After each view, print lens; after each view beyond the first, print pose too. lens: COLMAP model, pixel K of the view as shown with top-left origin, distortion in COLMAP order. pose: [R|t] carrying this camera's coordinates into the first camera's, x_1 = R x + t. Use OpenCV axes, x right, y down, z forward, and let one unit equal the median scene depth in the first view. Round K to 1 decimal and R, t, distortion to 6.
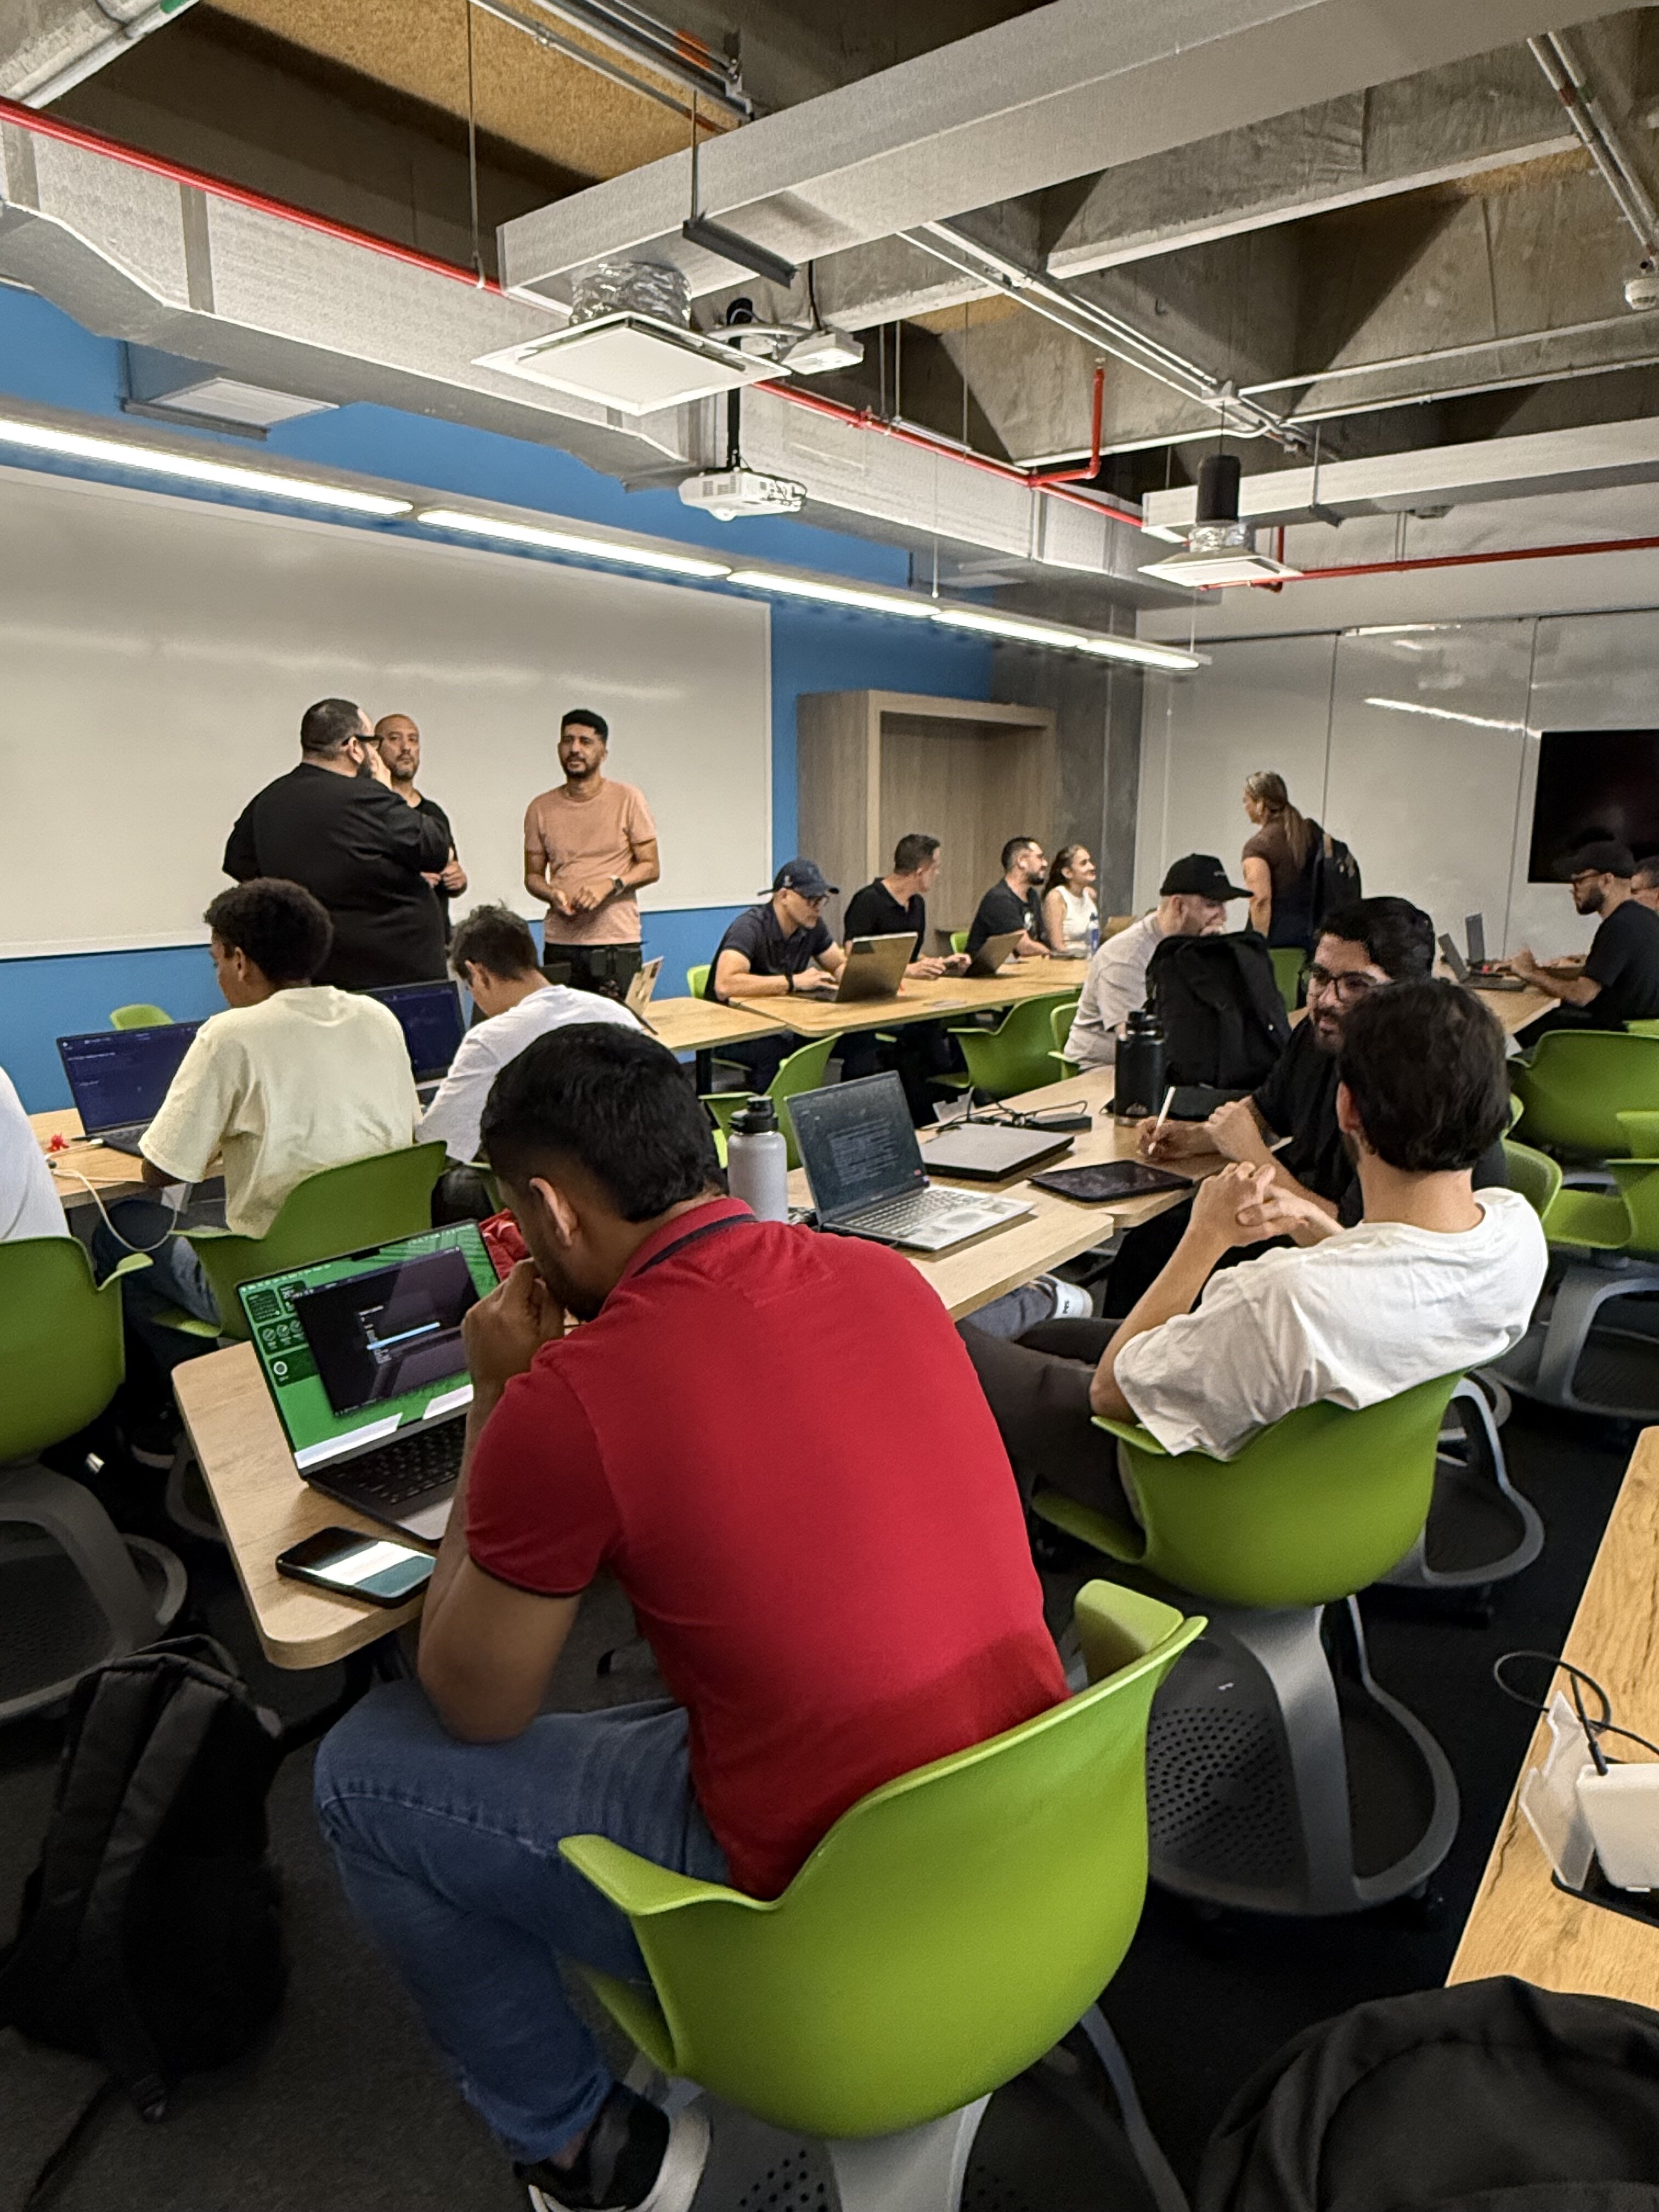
lens RADIAL K [[1420.9, 0, 837.2], [0, 1420.9, 1092.8], [0, 0, 1]] dist [0.005118, 0.002212]
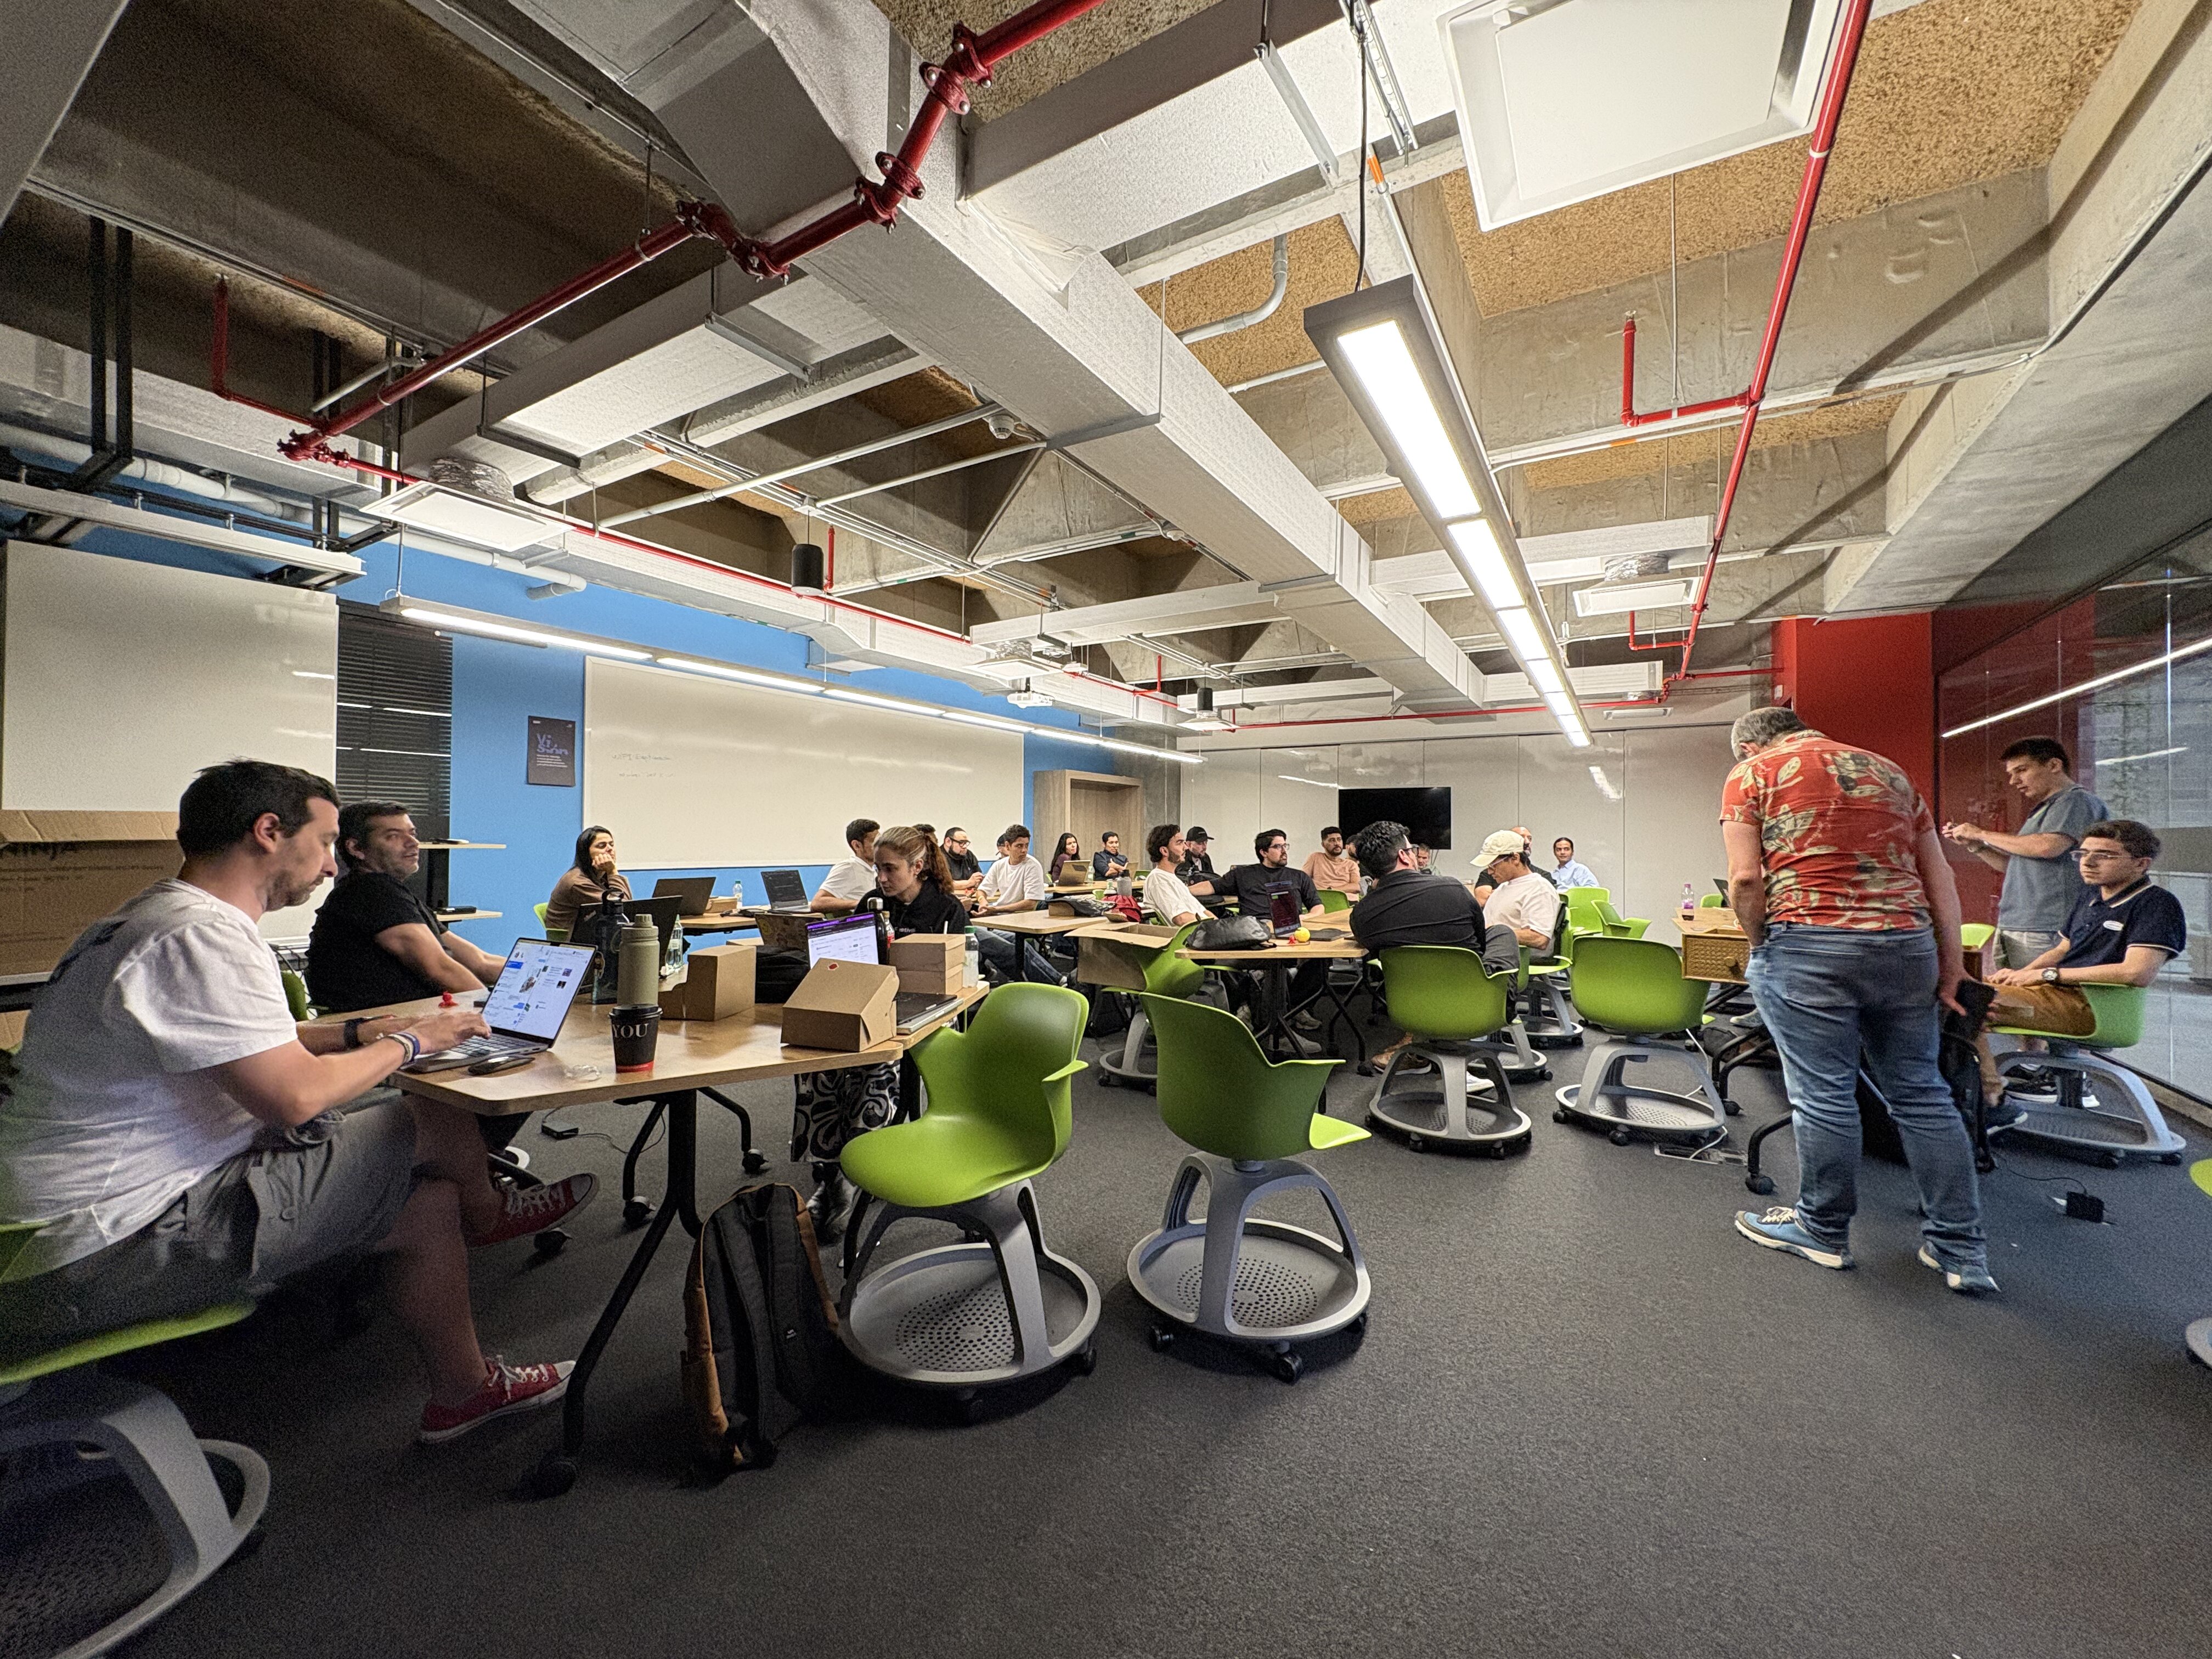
lens RADIAL K [[882.4, 0, 1101.4], [0, 882.4, 835.8], [0, 0, 1]] dist [-0.000230, -0.000003]
pose [[0.993636, 0.004304, 0.112553, -0.100210], [0.018161, 0.980074, -0.197802, 0.137472], [-0.111162, 0.198587, 0.973759, -0.491834]]
